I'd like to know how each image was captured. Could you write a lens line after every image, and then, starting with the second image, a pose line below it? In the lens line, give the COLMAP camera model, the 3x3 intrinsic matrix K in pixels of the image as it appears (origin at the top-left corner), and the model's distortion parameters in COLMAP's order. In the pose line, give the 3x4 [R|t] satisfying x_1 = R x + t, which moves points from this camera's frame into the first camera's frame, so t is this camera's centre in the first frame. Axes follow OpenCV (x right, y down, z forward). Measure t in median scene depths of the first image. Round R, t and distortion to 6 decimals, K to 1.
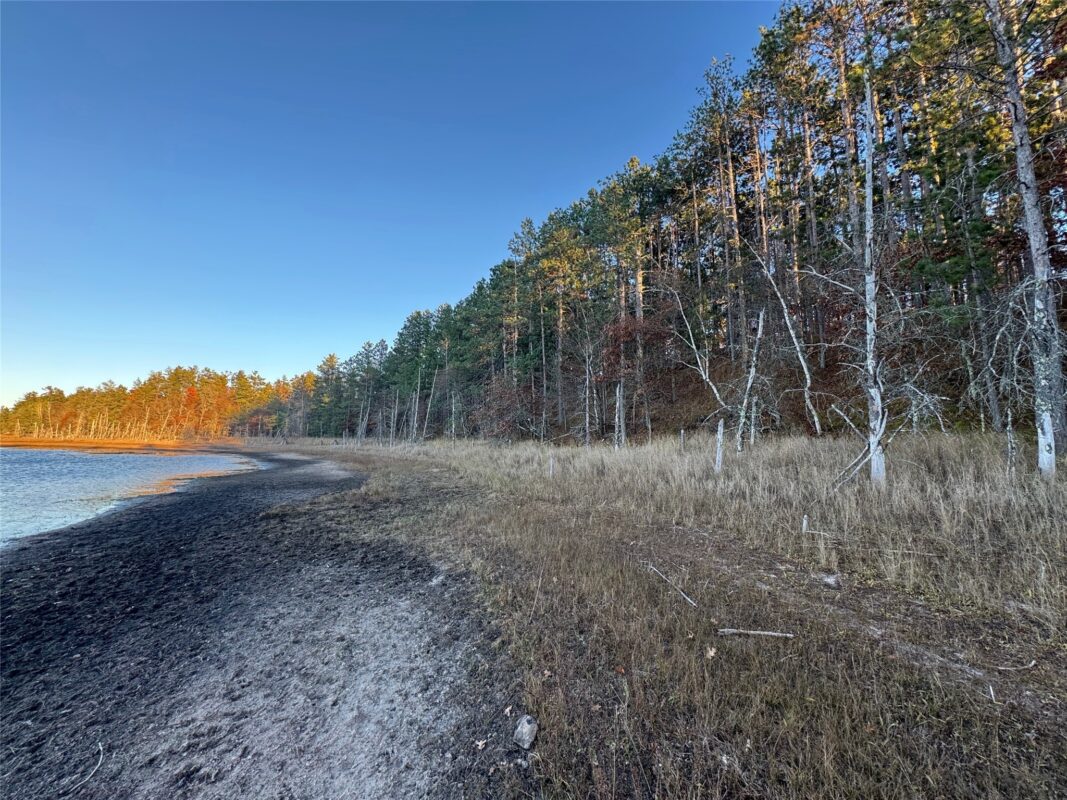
lens RADIAL K [[424.2, 0, 535.3], [0, 424.2, 398.5], [0, 0, 1]] dist [-0.001690, 0.000025]
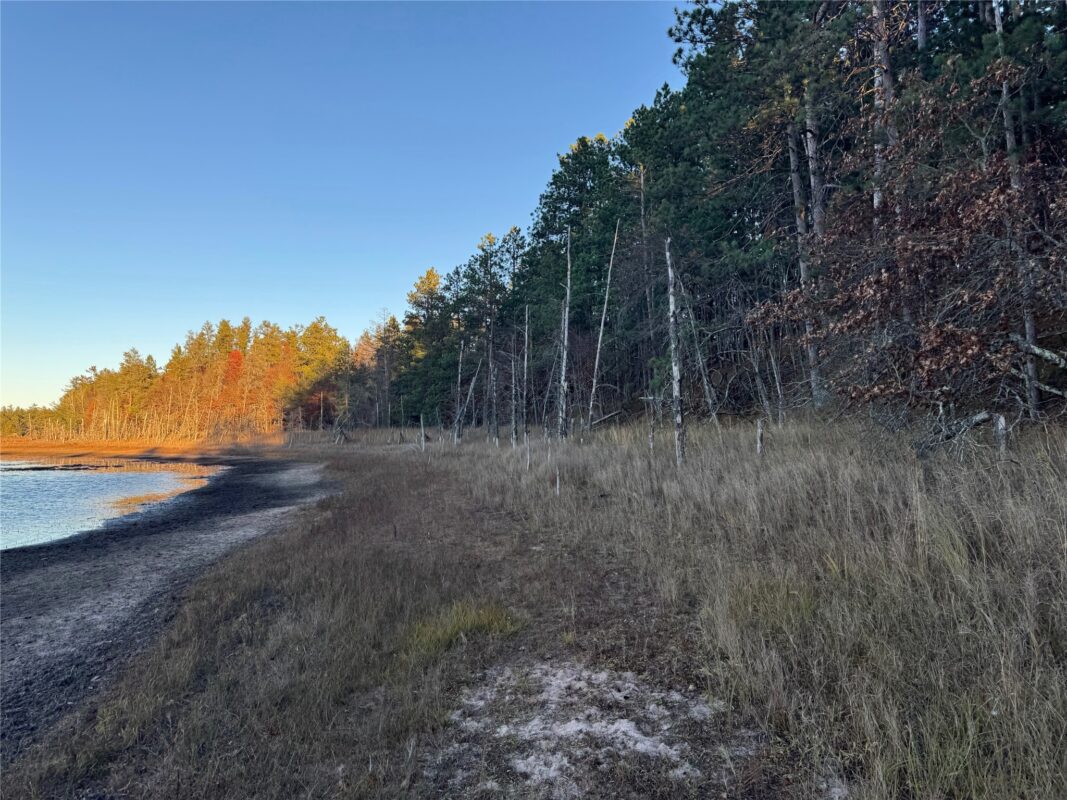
lens RADIAL K [[742.1, 0, 534.1], [0, 742.1, 392.4], [0, 0, 1]] dist [0.085381, -0.103570]
pose [[0.933181, -0.042931, -0.356833, -0.277386], [0.061492, 0.997272, 0.040828, 0.134615], [0.354107, -0.060042, 0.933275, 1.347905]]
